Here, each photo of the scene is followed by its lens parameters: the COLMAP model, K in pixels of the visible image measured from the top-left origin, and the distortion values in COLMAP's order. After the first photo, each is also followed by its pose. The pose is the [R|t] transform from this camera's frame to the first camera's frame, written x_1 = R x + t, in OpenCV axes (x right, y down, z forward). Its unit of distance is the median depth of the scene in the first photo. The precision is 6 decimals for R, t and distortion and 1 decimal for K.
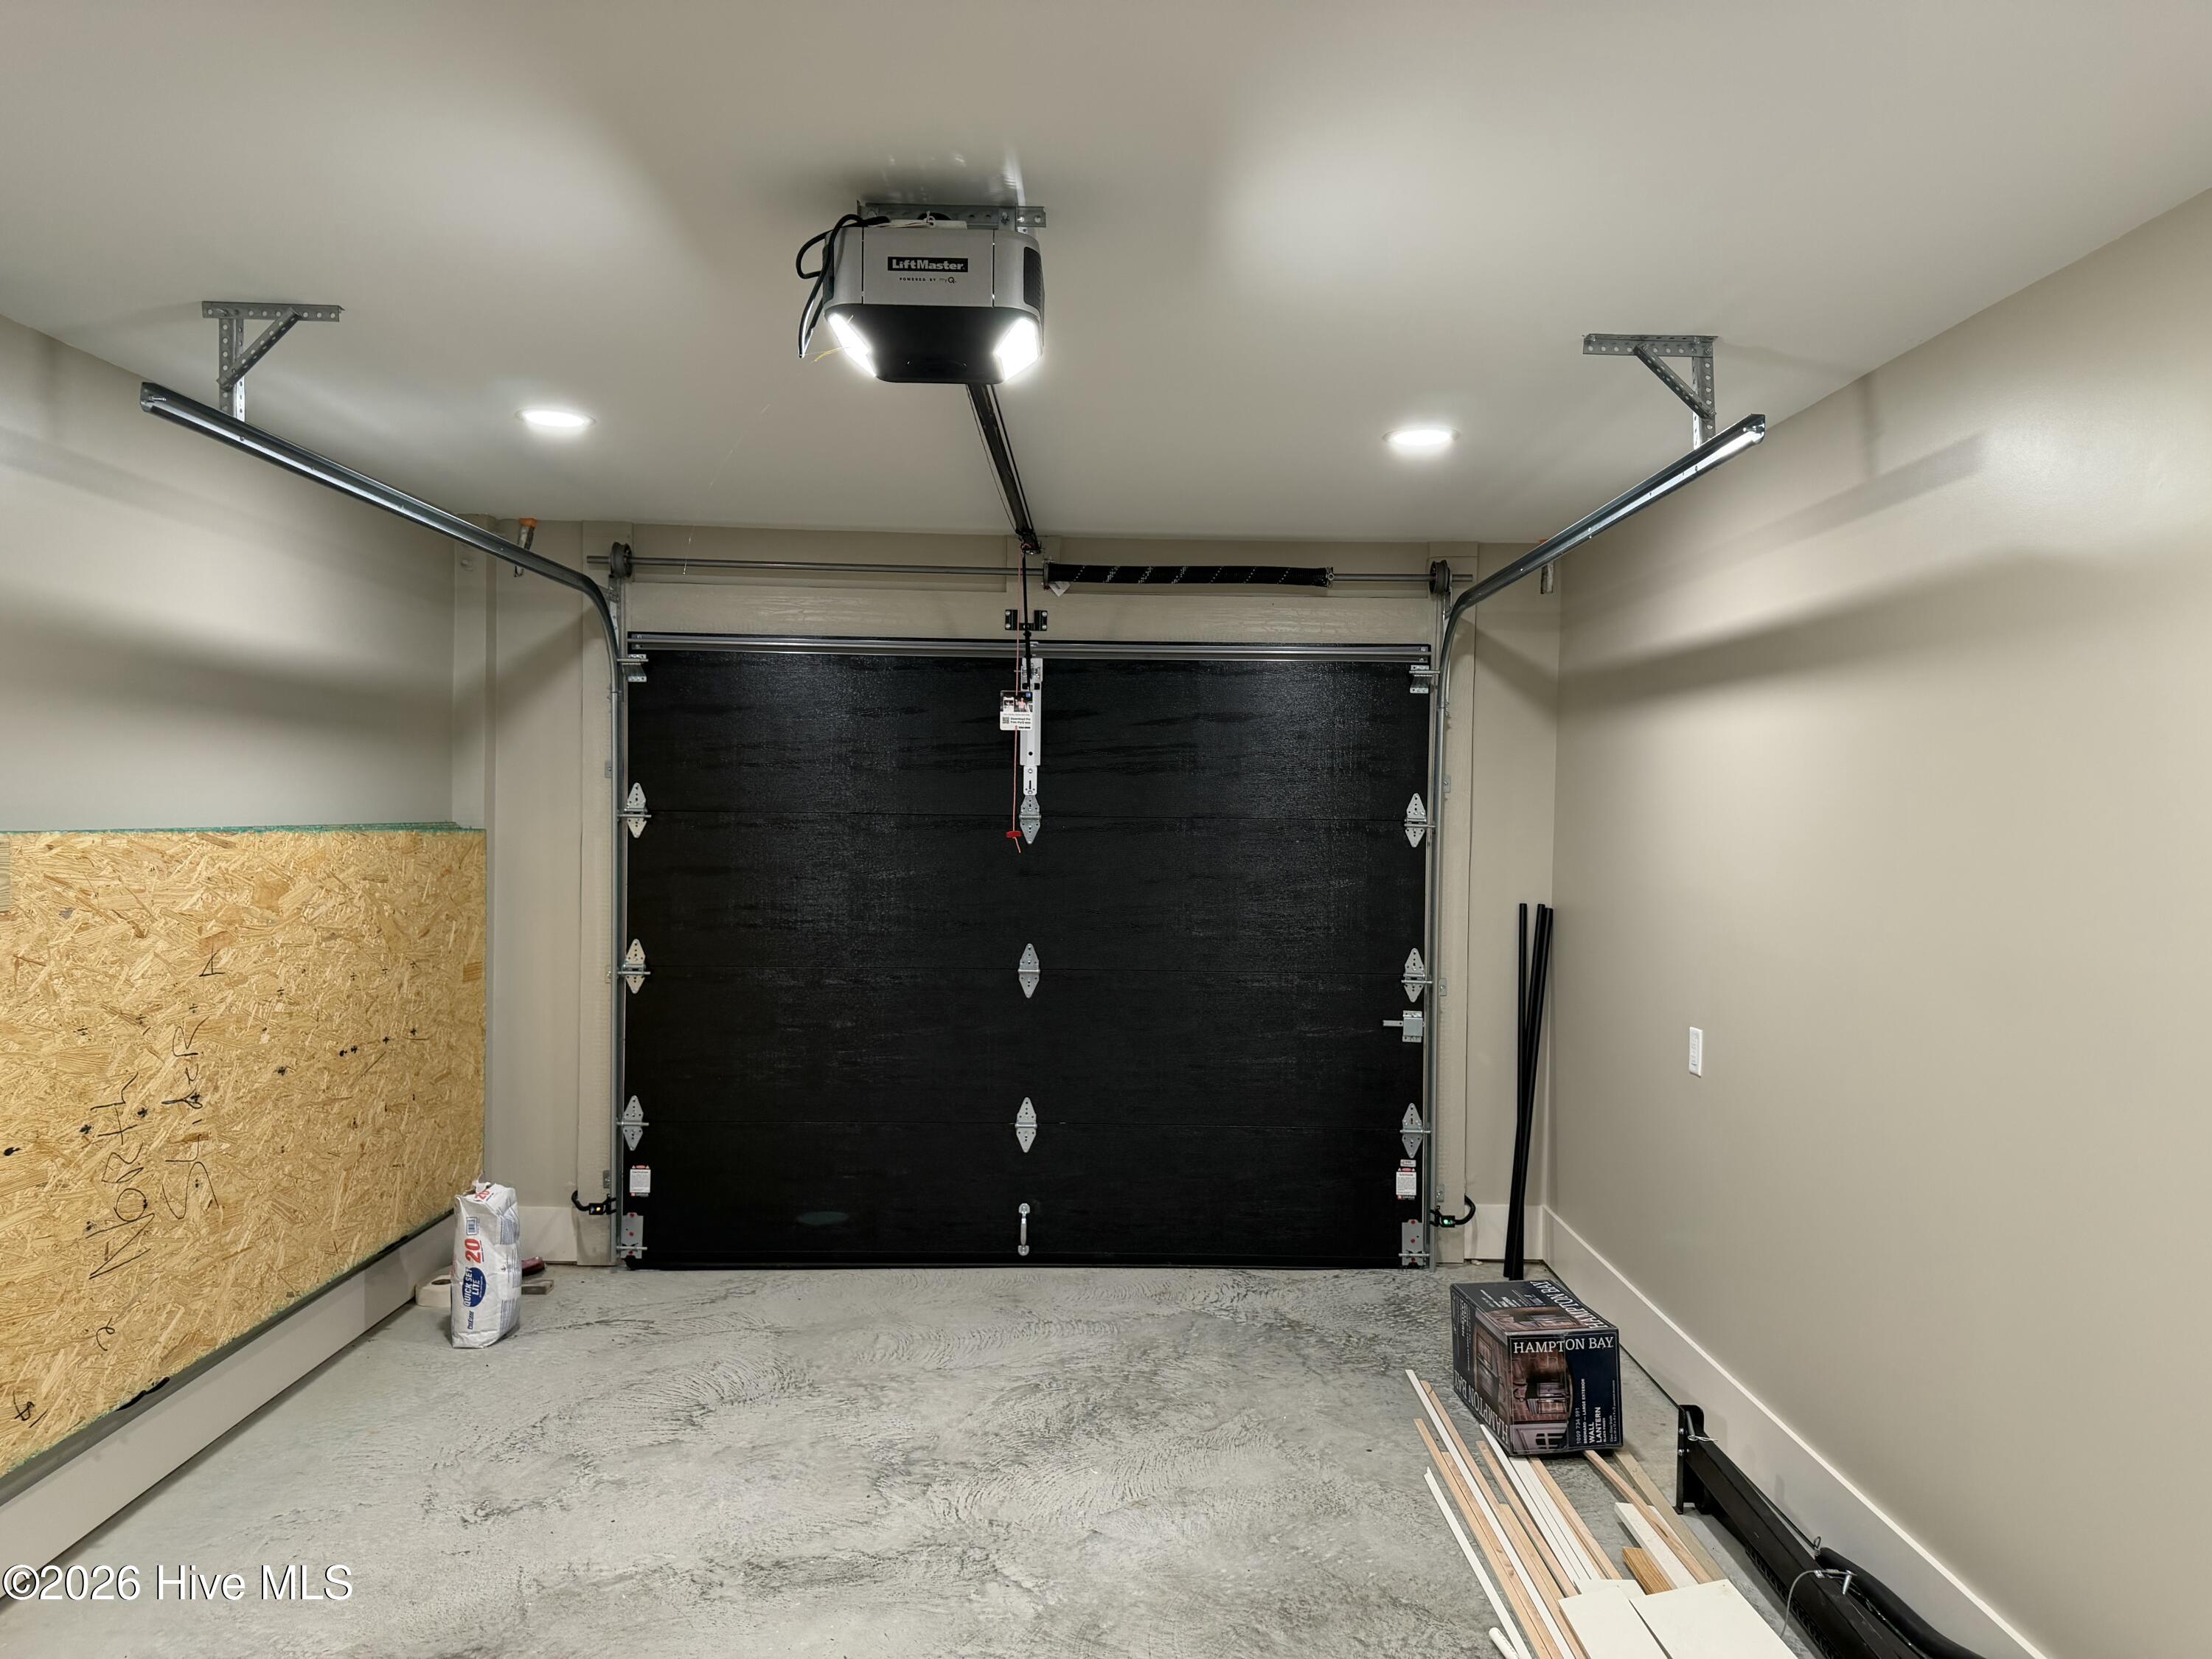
lens RADIAL K [[1578.9, 0, 1122.0], [0, 1578.9, 826.2], [0, 0, 1]] dist [0.040608, -0.050093]
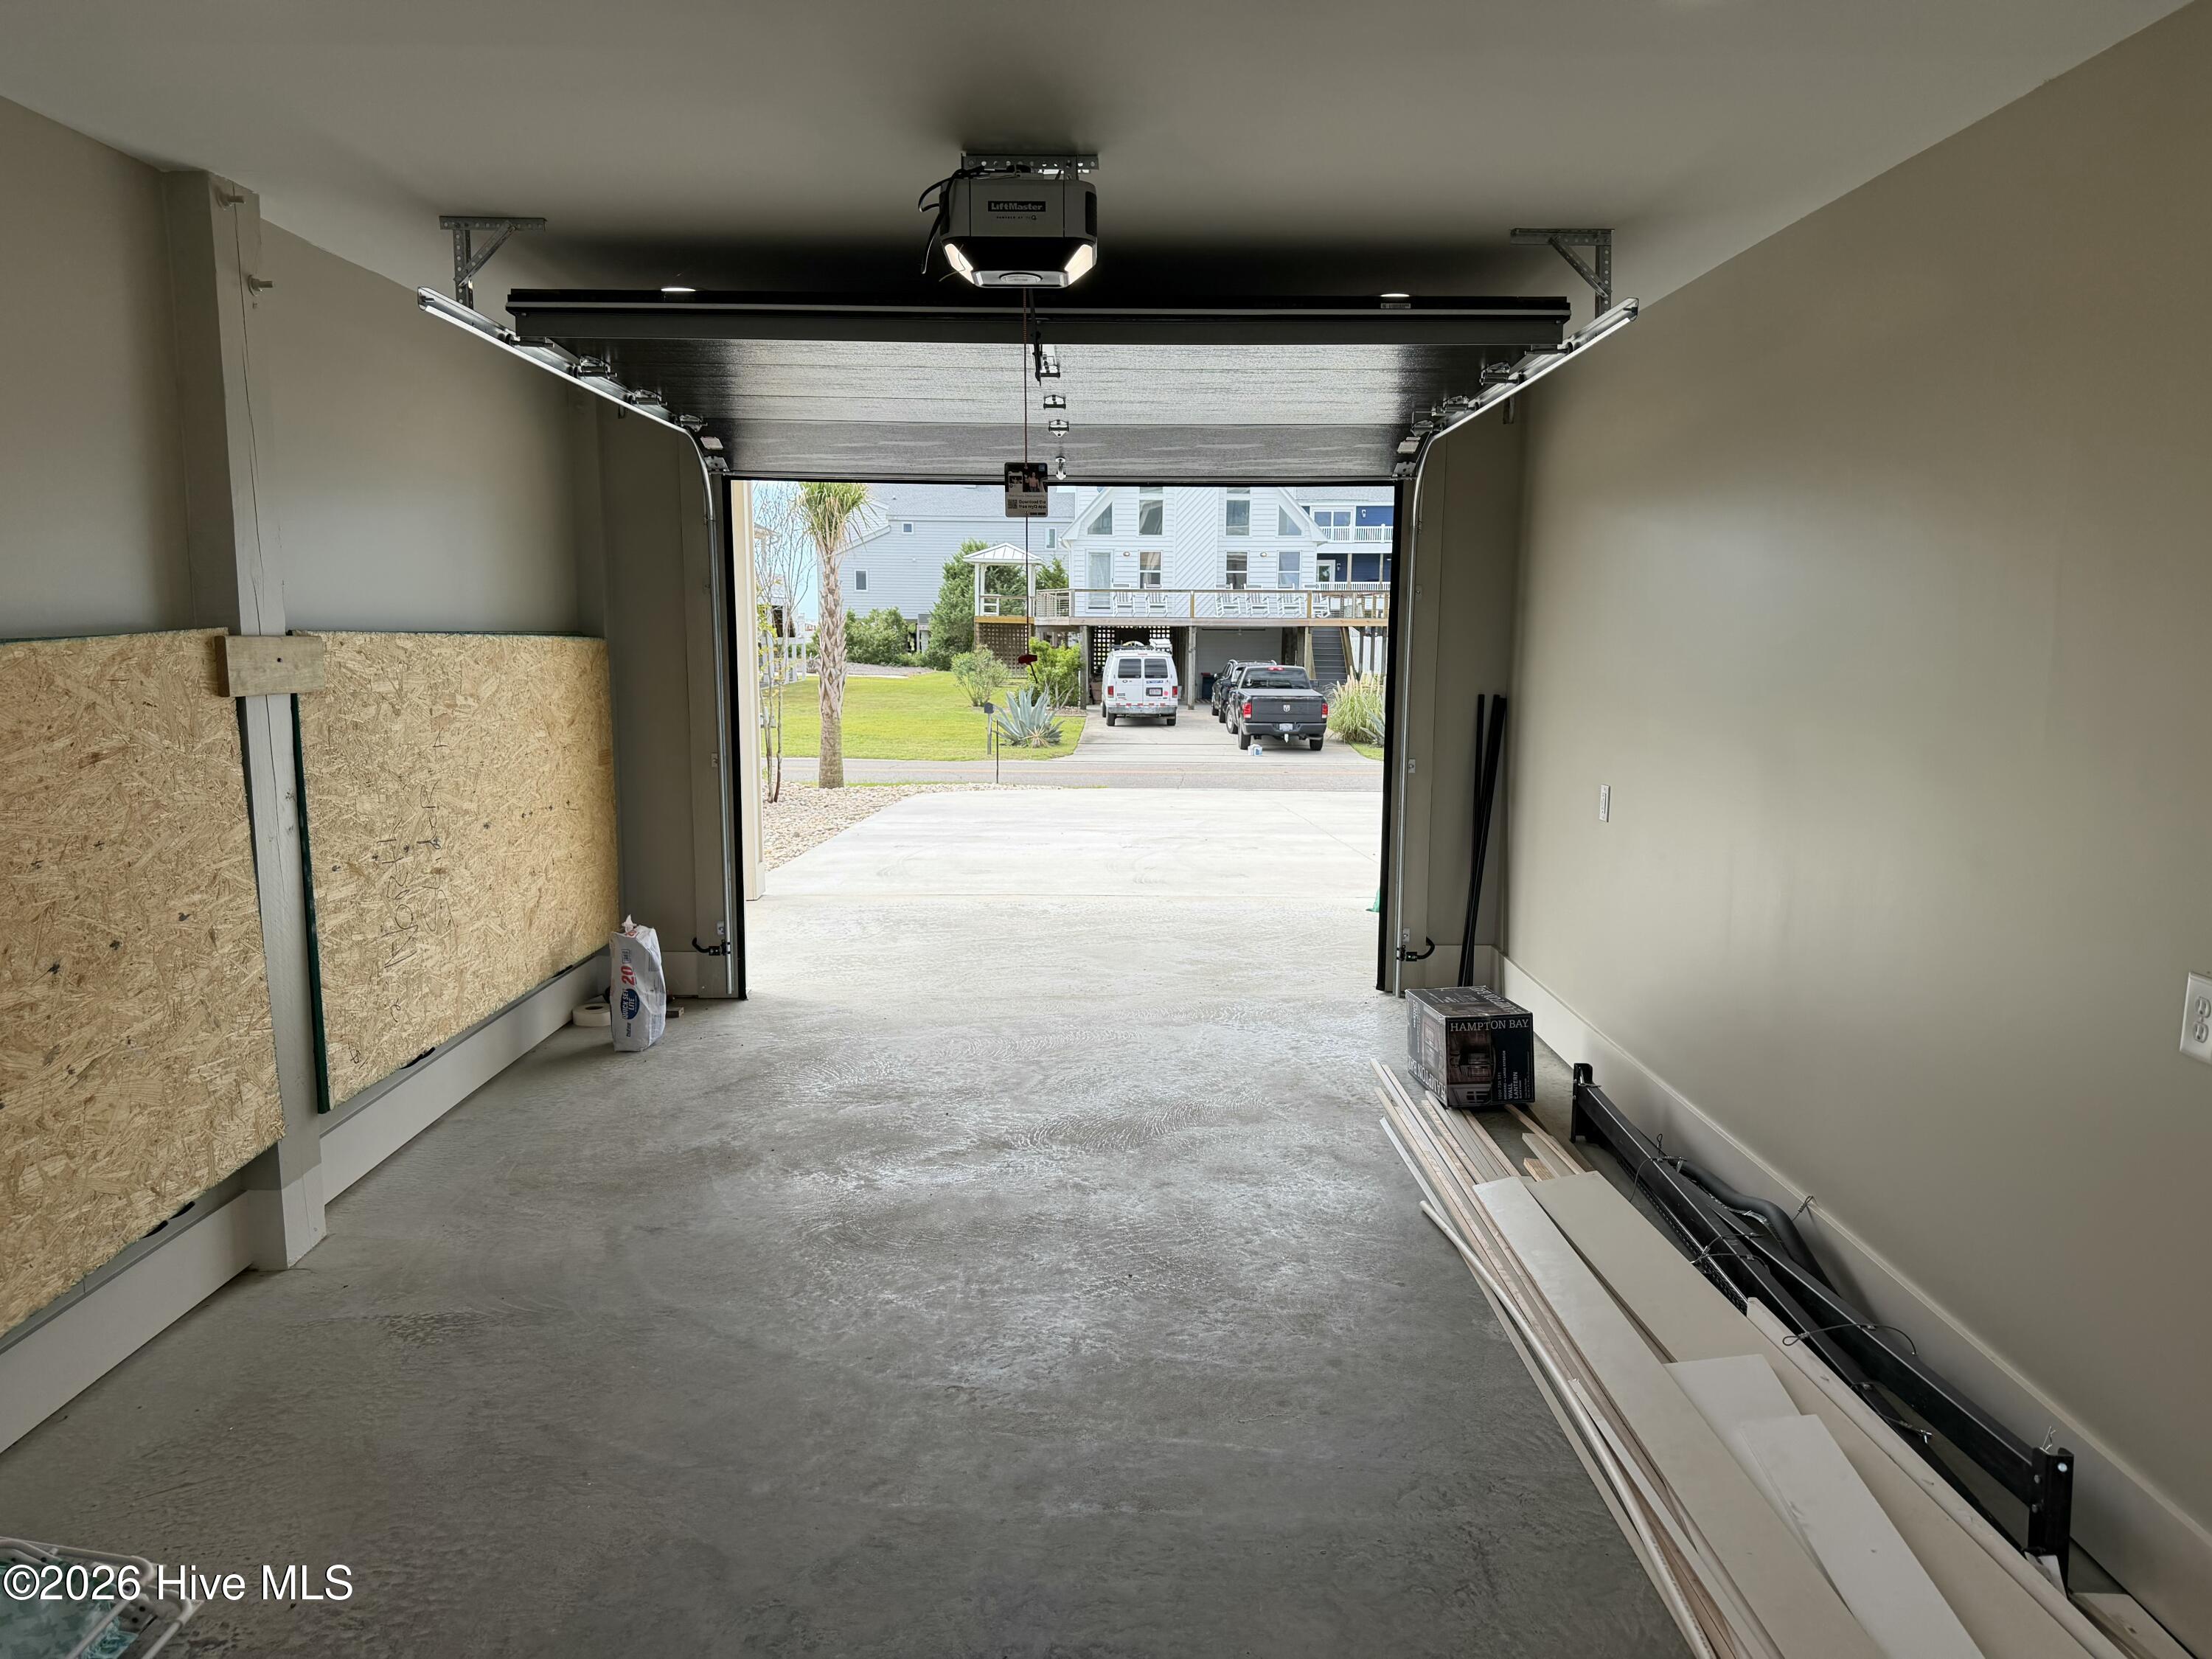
lens RADIAL K [[1578.9, 0, 1093.7], [0, 1578.9, 844.8], [0, 0, 1]] dist [0.040608, -0.050093]
pose [[0.999774, -0.006294, -0.020325, -0.018193], [0.008673, 0.992839, 0.119149, 0.023217], [0.019429, -0.119298, 0.992668, -0.273249]]
